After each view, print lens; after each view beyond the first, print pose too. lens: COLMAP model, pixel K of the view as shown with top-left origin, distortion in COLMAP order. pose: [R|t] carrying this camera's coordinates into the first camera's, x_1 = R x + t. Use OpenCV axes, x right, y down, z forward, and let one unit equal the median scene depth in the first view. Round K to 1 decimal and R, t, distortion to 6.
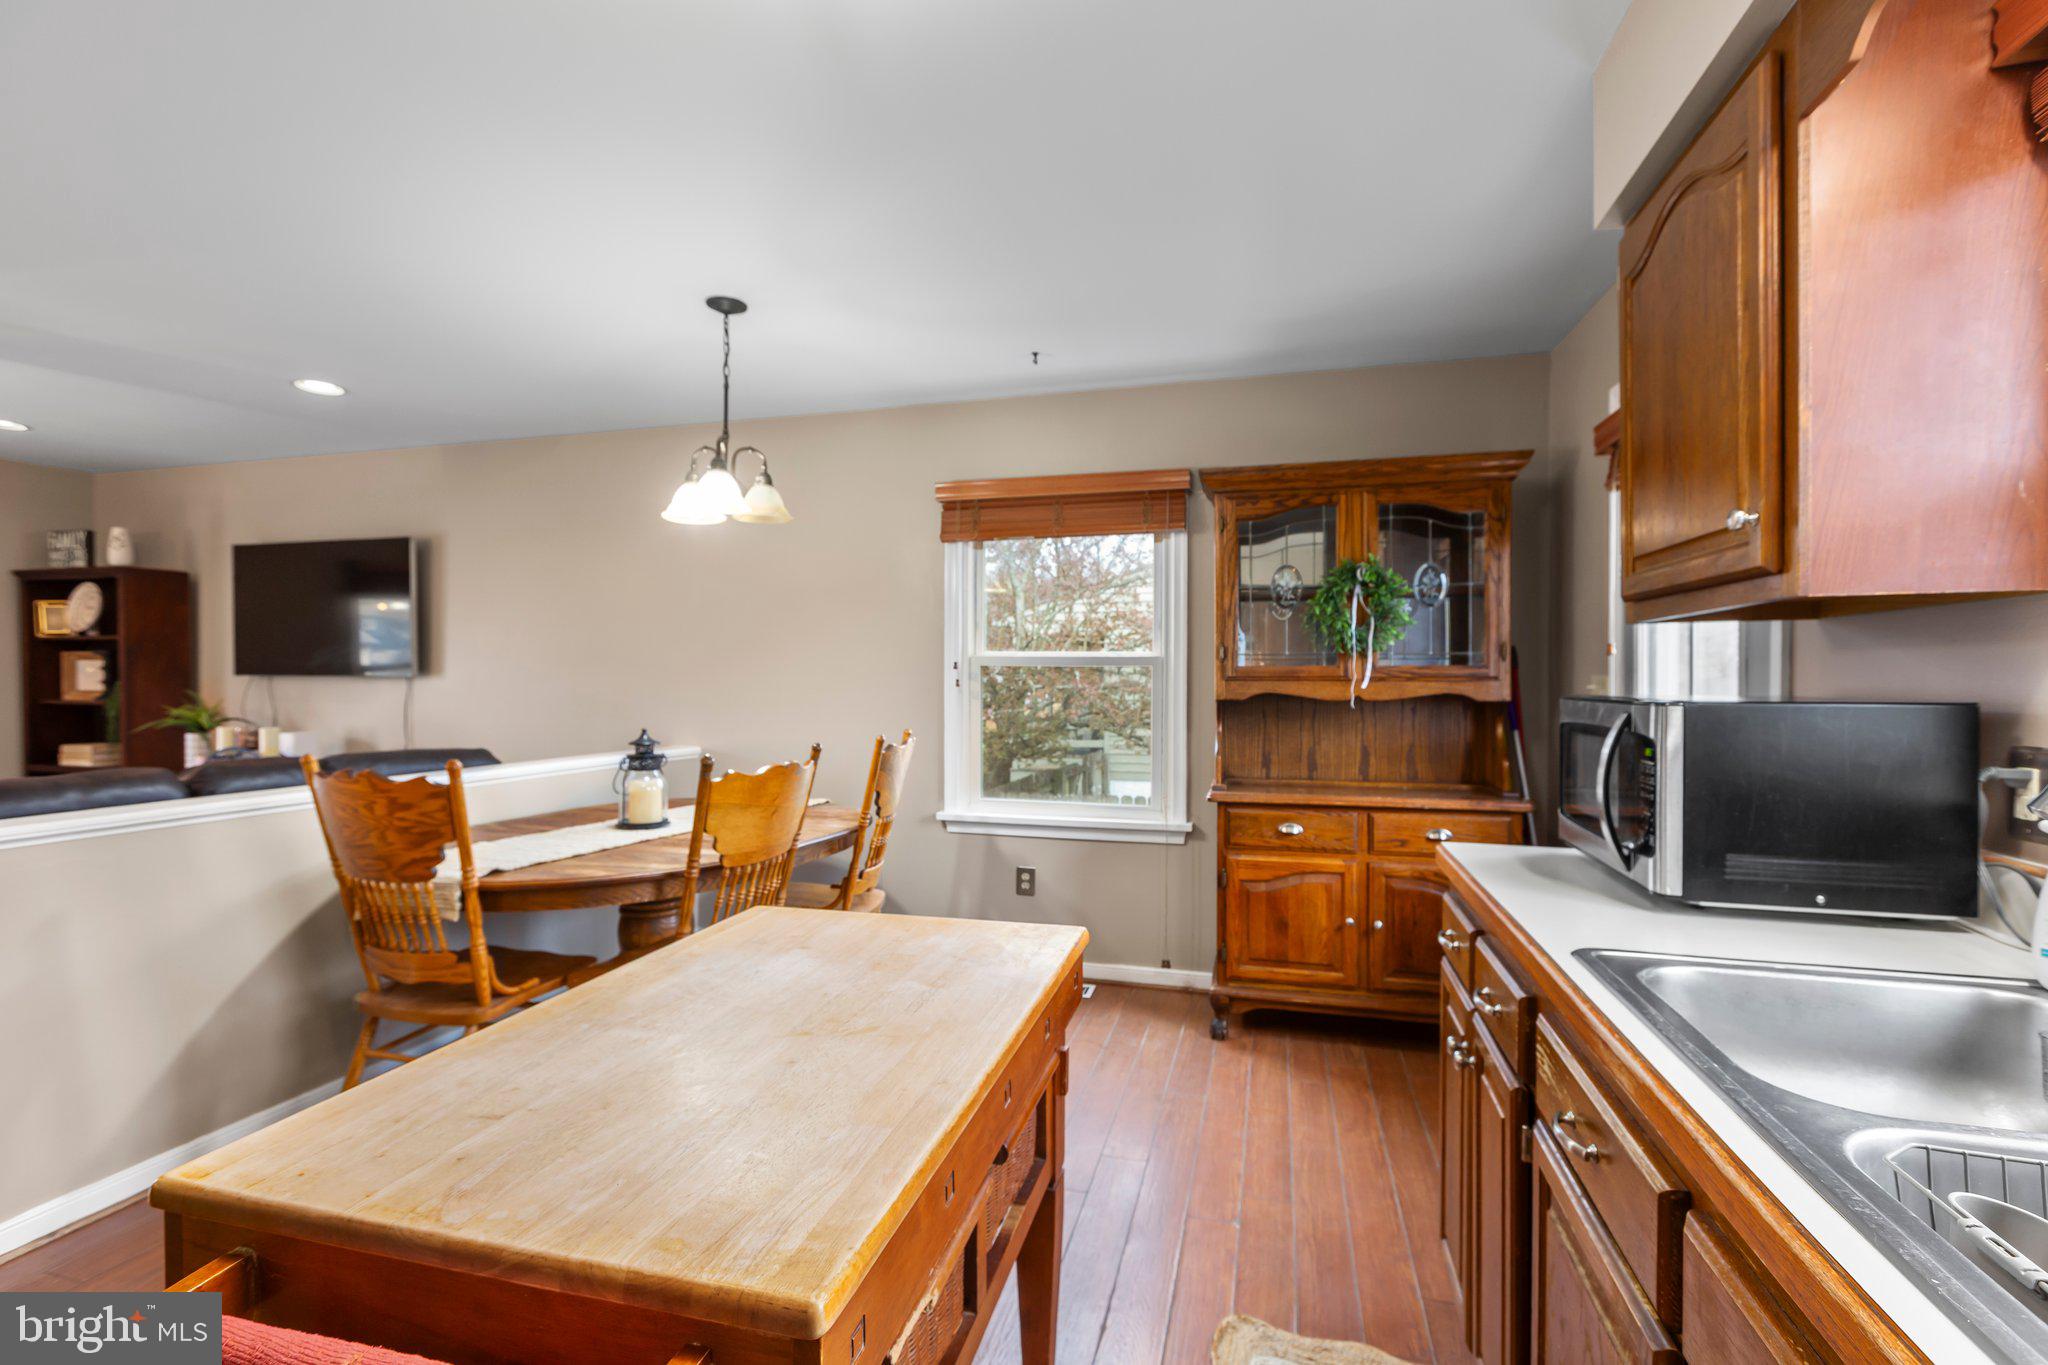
lens RADIAL K [[914.2, 0, 1029.7], [0, 914.2, 679.2], [0, 0, 1]] dist [-0.004480, 0.000110]
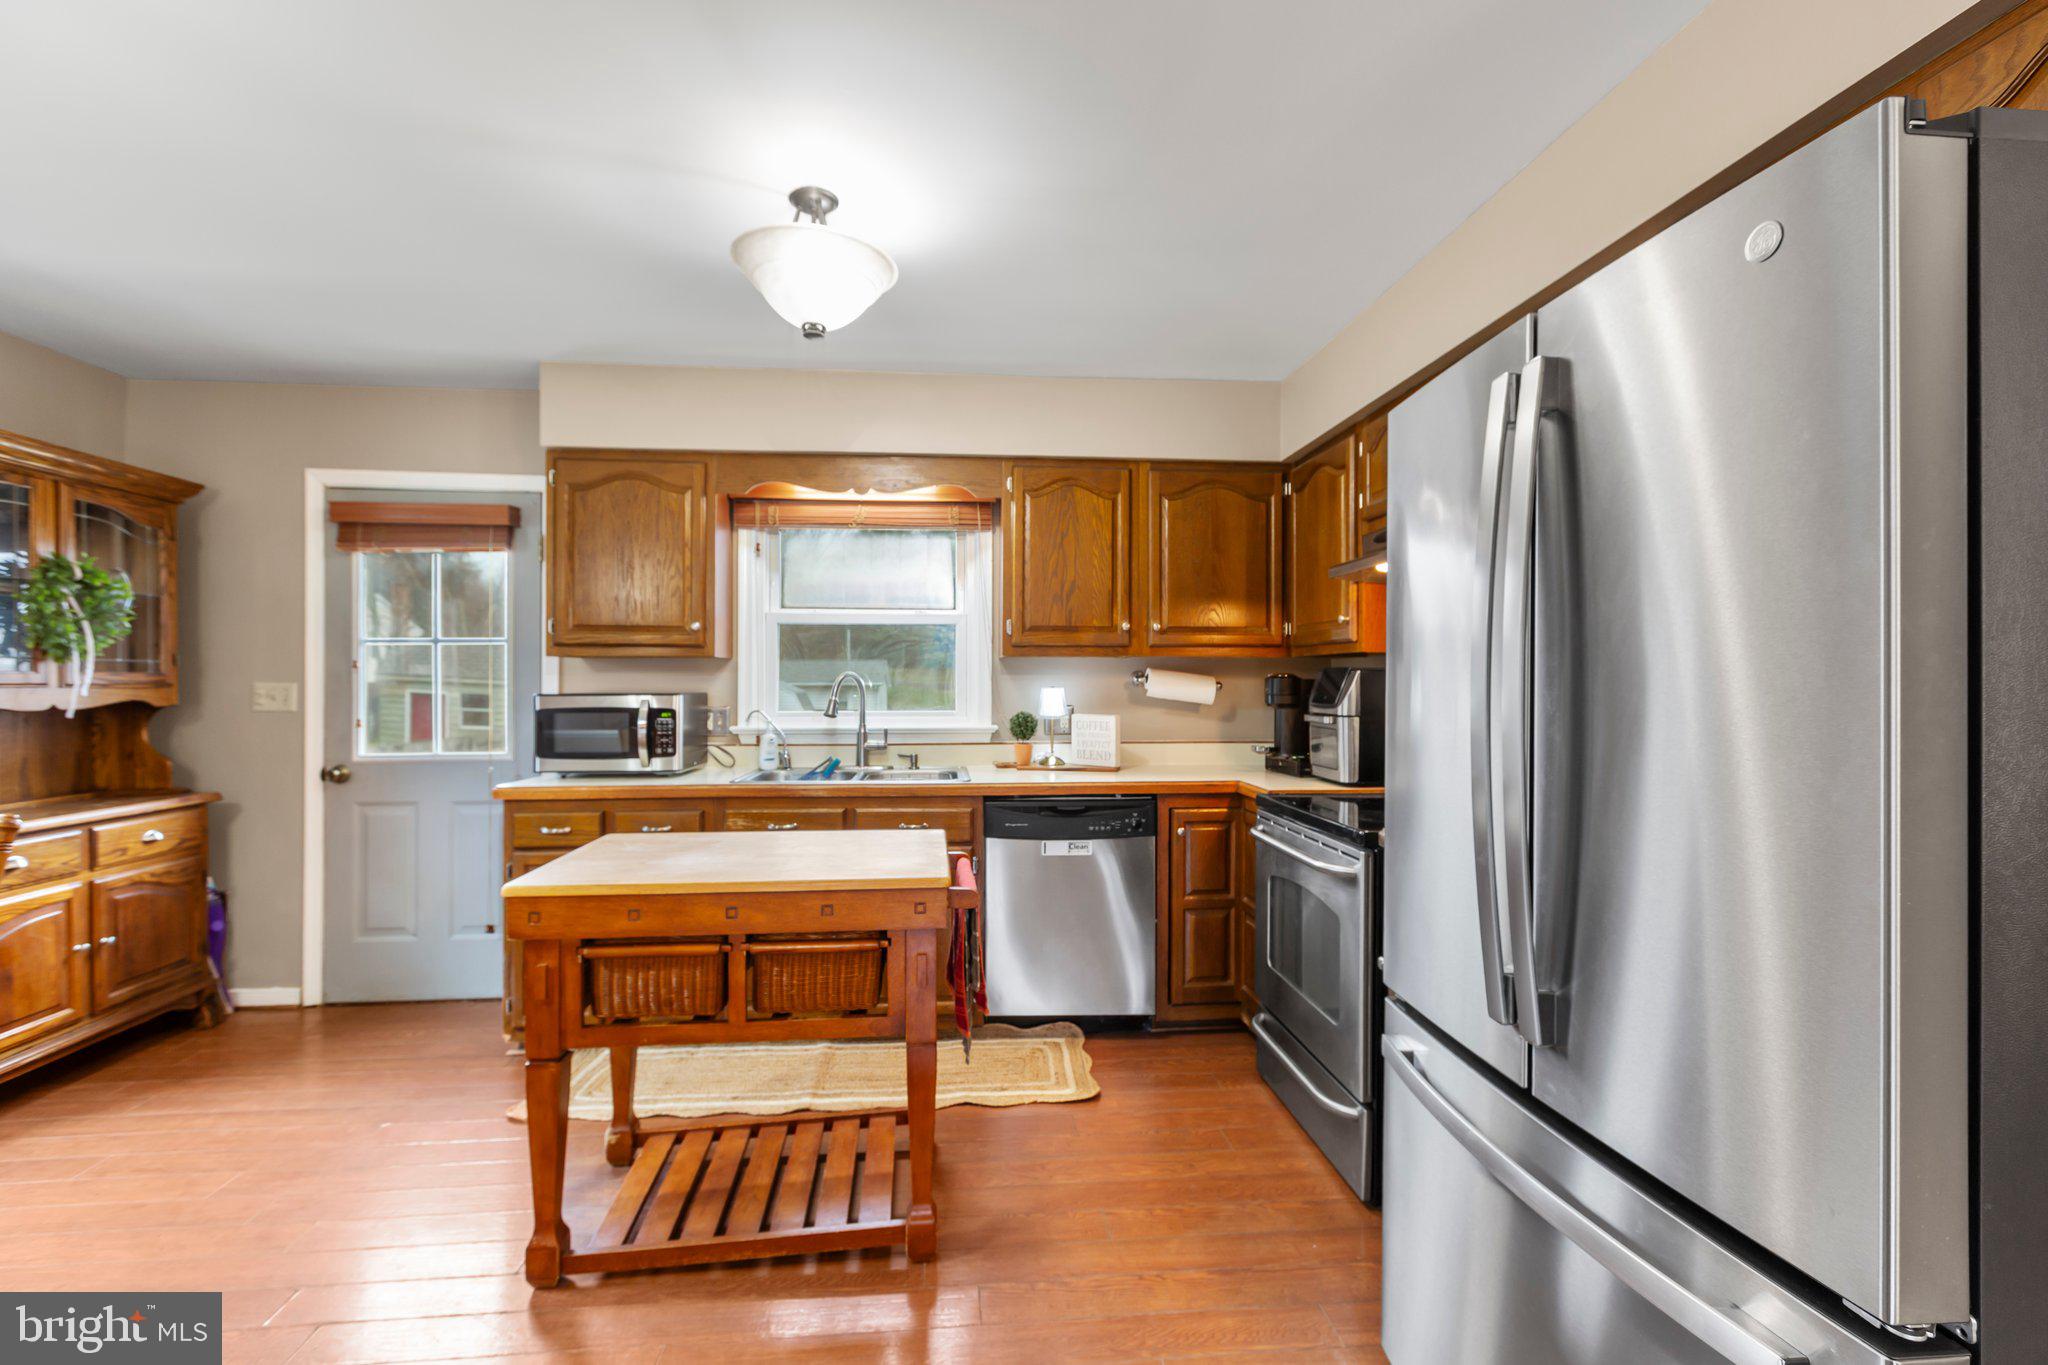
lens RADIAL K [[914.2, 0, 1023.9], [0, 914.2, 678.5], [0, 0, 1]] dist [-0.004480, 0.000110]
pose [[-0.351896, 0.003745, 0.936032, -0.847397], [0.006397, 0.999978, -0.001596, 0.000205], [-0.936017, 0.005426, -0.351912, 0.427041]]
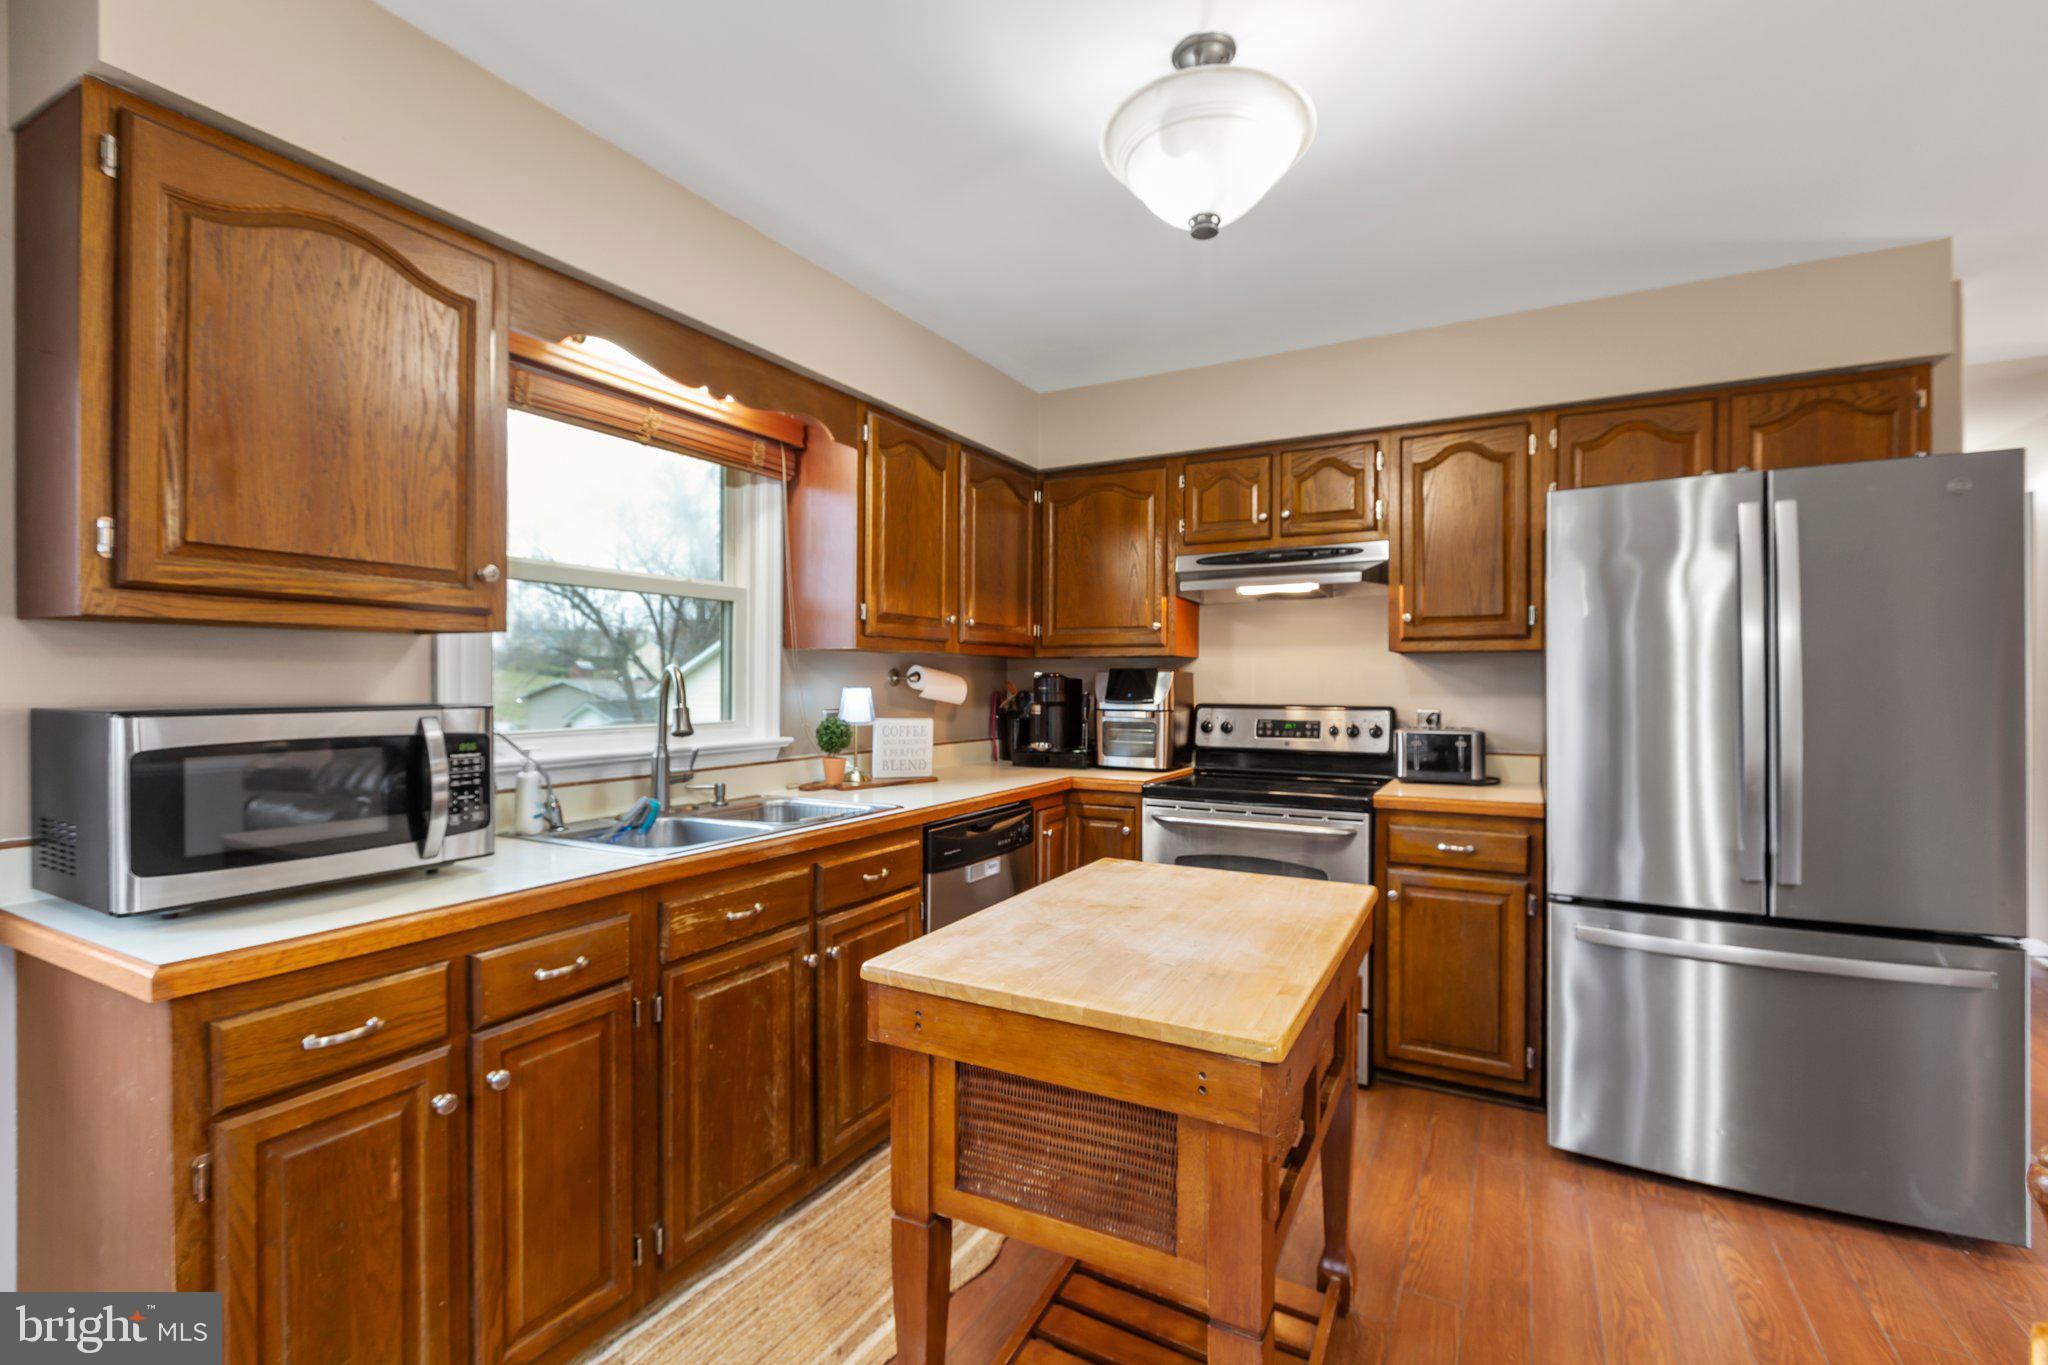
lens RADIAL K [[914.2, 0, 1027.9], [0, 914.2, 686.5], [0, 0, 1]] dist [-0.004480, 0.000110]
pose [[-0.976104, -0.002342, 0.217290, -0.152659], [0.000265, 0.999928, 0.011969, -0.002328], [-0.217302, 0.011740, -0.976034, 0.882187]]
